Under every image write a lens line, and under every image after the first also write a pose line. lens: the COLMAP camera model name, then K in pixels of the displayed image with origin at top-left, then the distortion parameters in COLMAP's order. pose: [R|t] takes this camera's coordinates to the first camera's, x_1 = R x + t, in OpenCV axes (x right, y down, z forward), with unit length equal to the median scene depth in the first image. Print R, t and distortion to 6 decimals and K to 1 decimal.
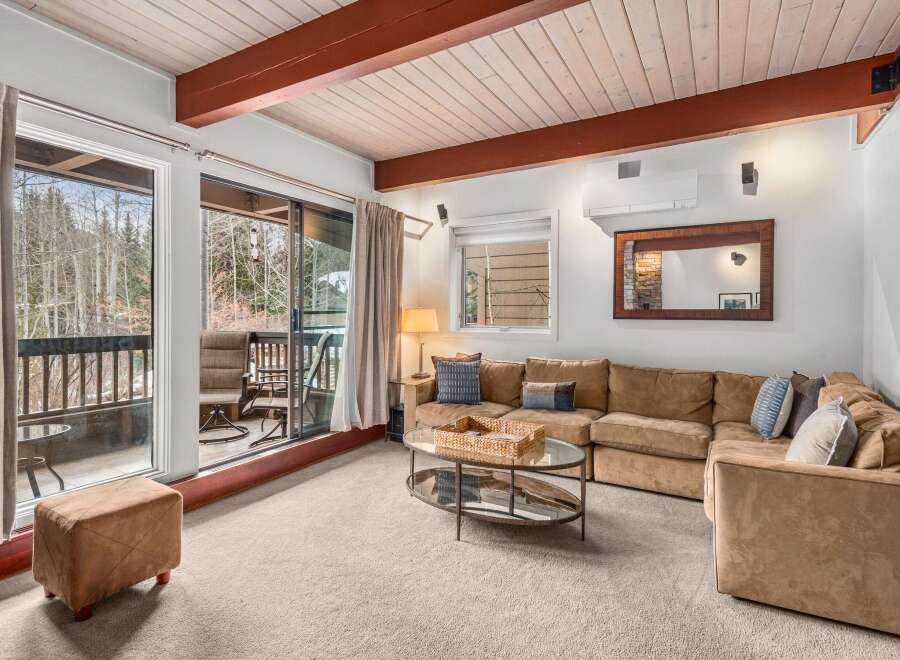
lens RADIAL K [[468.7, 0, 454.7], [0, 468.7, 320.3], [0, 0, 1]] dist [0.016299, -0.000139]
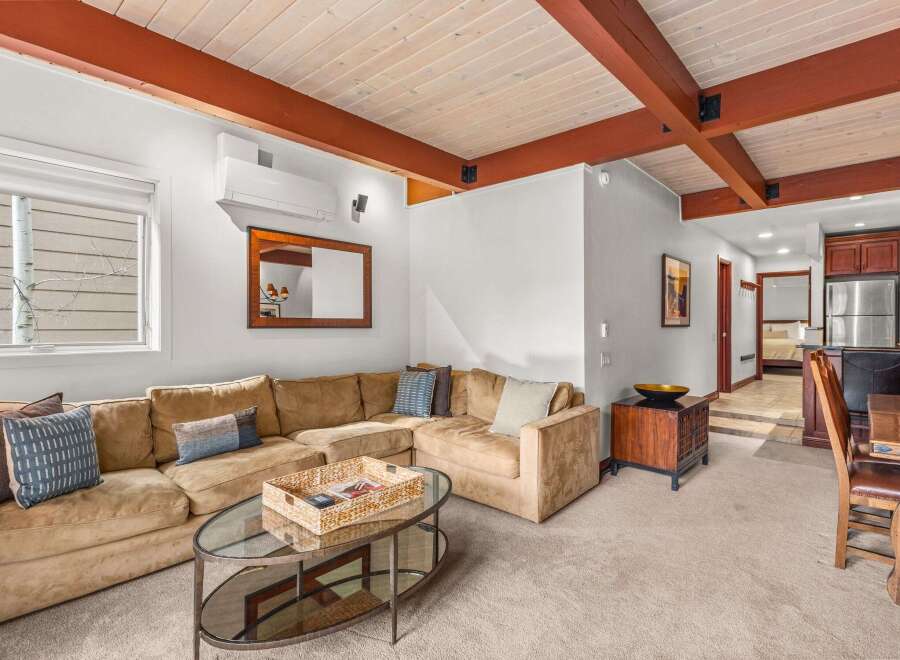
lens RADIAL K [[468.7, 0, 442.9], [0, 468.7, 323.5], [0, 0, 1]] dist [0.016299, -0.000139]
pose [[0.221396, -0.000369, 0.975184, -0.440578], [0.014413, 0.999892, -0.002894, -0.003972], [-0.975077, 0.014696, 0.221378, 0.505330]]
